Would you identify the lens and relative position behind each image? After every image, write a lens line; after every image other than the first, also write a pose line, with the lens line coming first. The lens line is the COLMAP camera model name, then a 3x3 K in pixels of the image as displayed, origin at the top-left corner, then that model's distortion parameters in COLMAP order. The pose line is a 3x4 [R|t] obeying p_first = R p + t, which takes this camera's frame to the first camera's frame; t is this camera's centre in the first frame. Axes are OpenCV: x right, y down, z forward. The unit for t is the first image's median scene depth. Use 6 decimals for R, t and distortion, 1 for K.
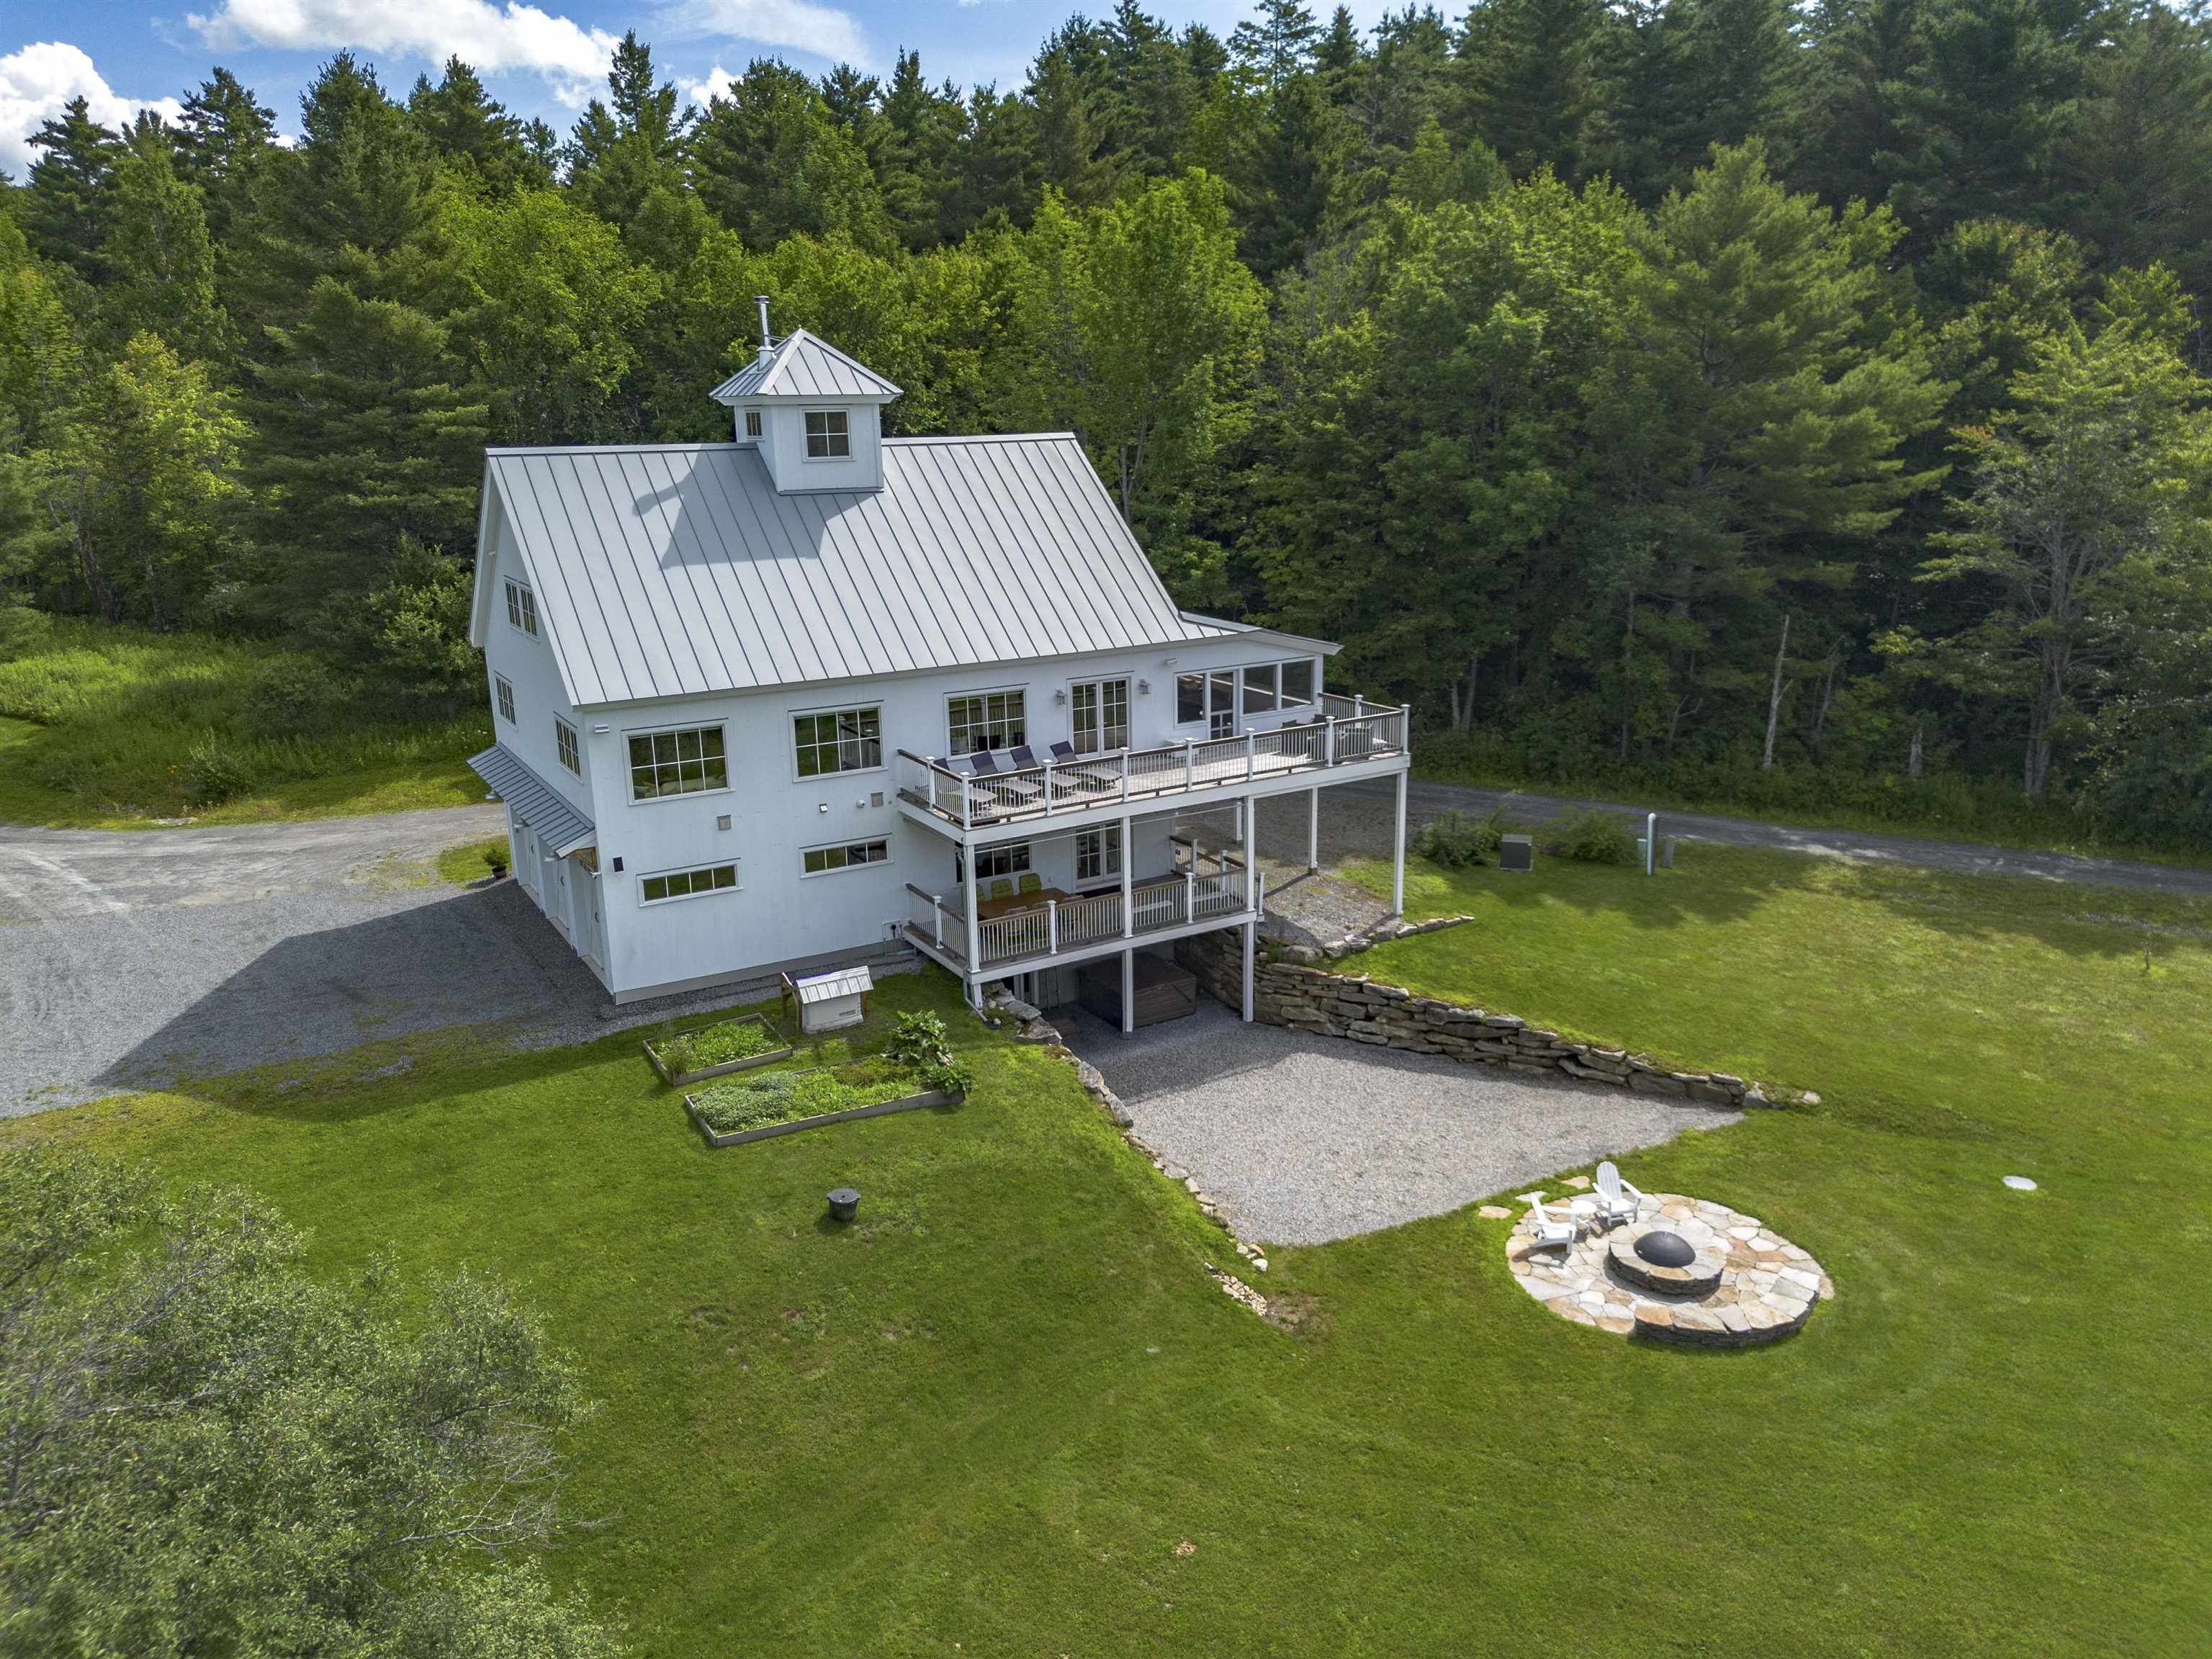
lens RADIAL K [[1585.4, 0, 1112.5], [0, 1585.4, 851.6], [0, 0, 1]] dist [0.041168, -0.042899]
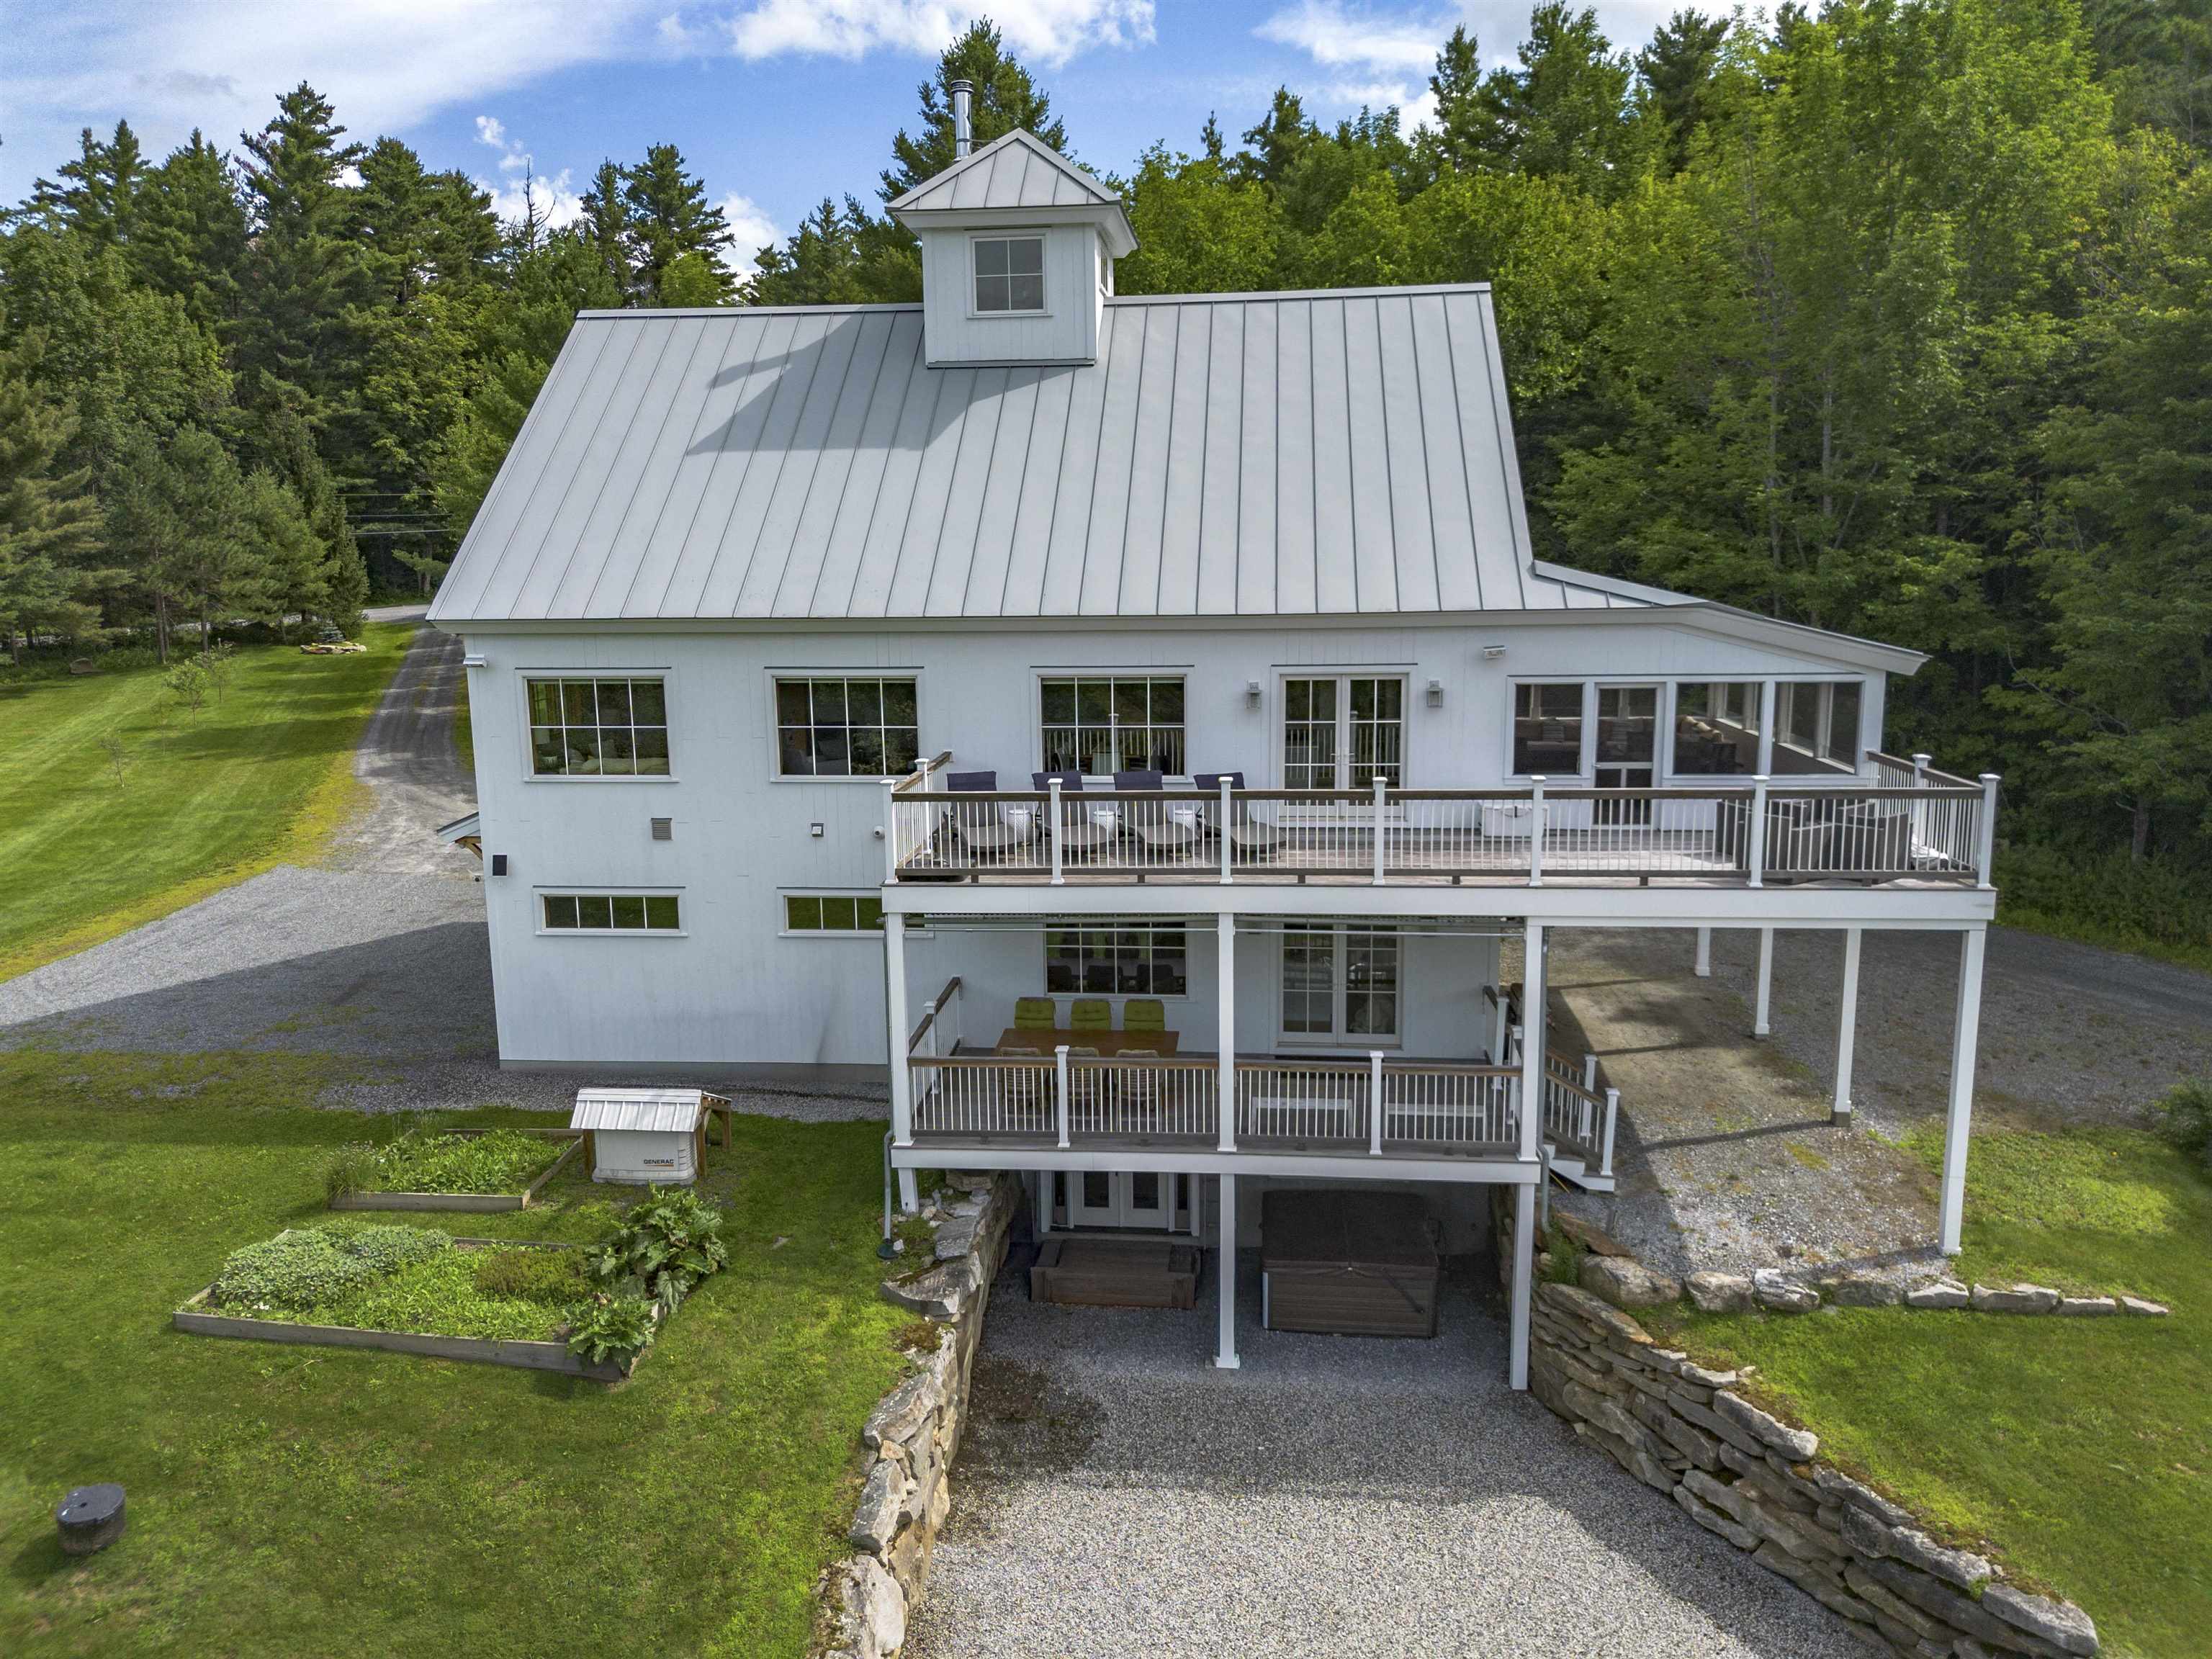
lens RADIAL K [[1585.4, 0, 1106.2], [0, 1585.4, 825.4], [0, 0, 1]] dist [0.041168, -0.042899]
pose [[0.795807, 0.109373, -0.595592, 0.261526], [-0.166570, 0.985149, -0.041653, -0.020782], [0.582191, 0.132355, 0.802207, 0.527767]]
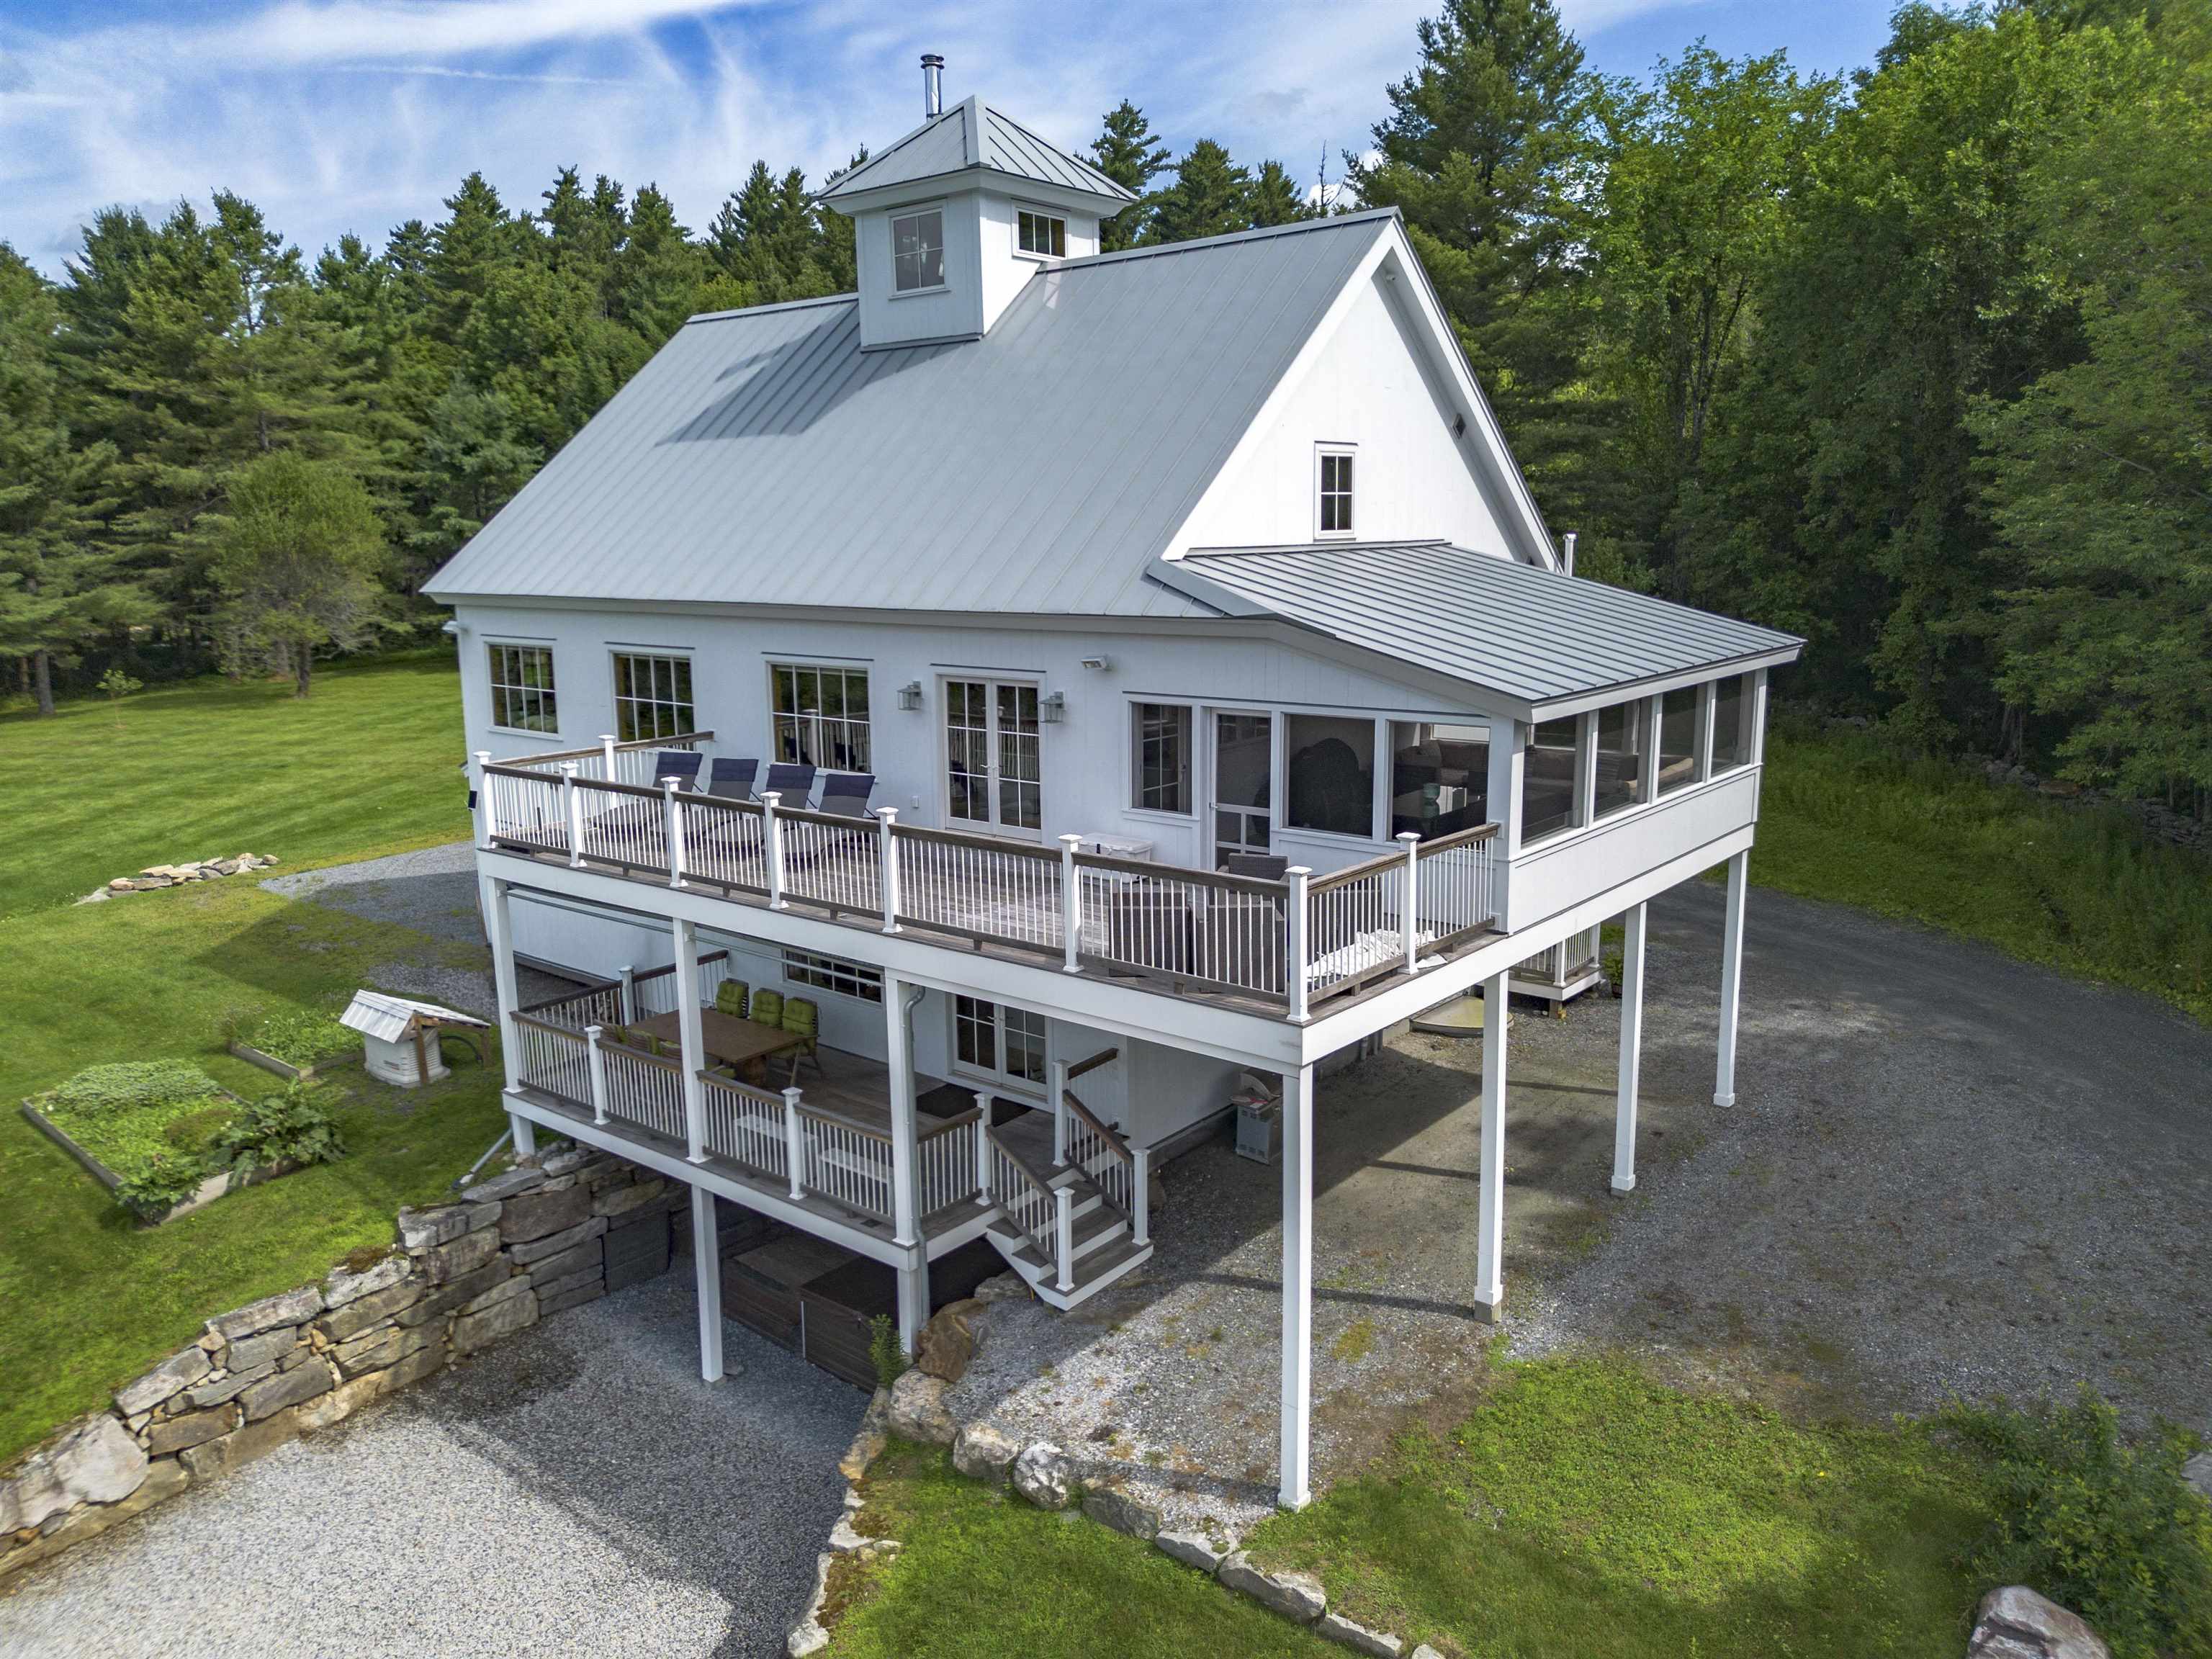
lens RADIAL K [[1585.4, 0, 1092.7], [0, 1585.4, 826.2], [0, 0, 1]] dist [0.041168, -0.042899]
pose [[0.324180, 0.187367, -0.927254, 0.472953], [-0.253265, 0.961598, 0.105762, -0.125833], [0.911463, 0.200555, 0.359185, 0.873746]]
